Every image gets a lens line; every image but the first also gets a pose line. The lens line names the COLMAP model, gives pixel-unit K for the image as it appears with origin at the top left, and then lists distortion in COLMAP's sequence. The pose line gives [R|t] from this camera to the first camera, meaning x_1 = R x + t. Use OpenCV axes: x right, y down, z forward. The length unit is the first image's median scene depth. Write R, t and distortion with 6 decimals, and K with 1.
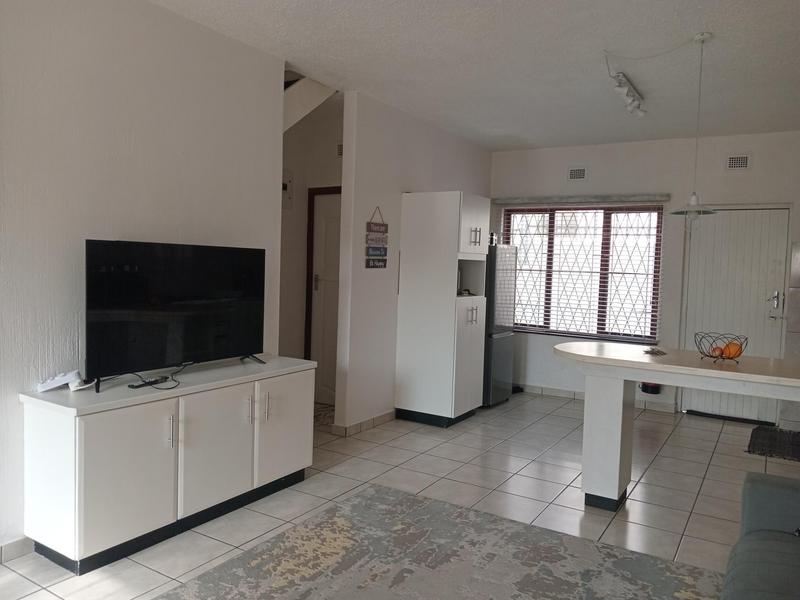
lens RADIAL K [[598.5, 0, 401.3], [0, 598.5, 299.5], [0, 0, 1]] dist [0.027314, -0.050020]
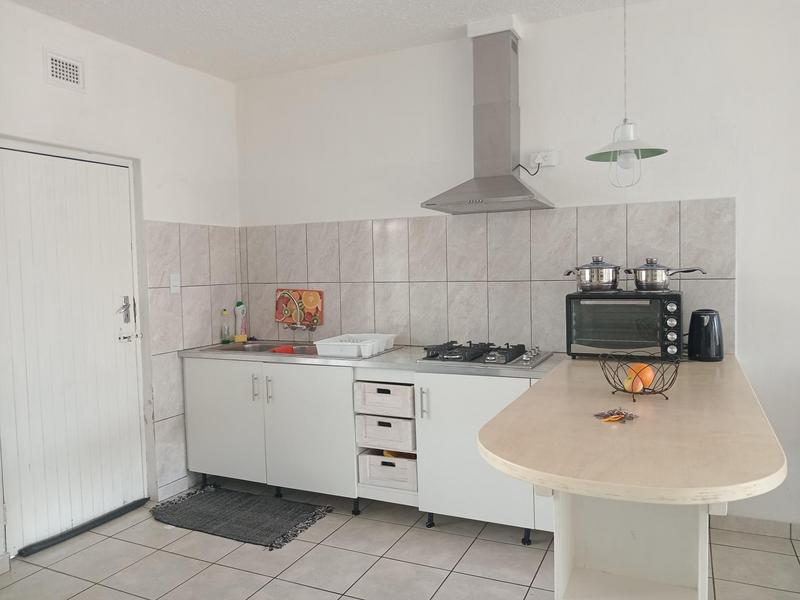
lens RADIAL K [[598.5, 0, 401.2], [0, 598.5, 294.7], [0, 0, 1]] dist [0.027314, -0.050020]
pose [[-0.126500, -0.072542, 0.989311, -0.040693], [0.074760, 0.993789, 0.082430, -0.046370], [-0.989146, 0.084388, -0.120291, 0.789365]]
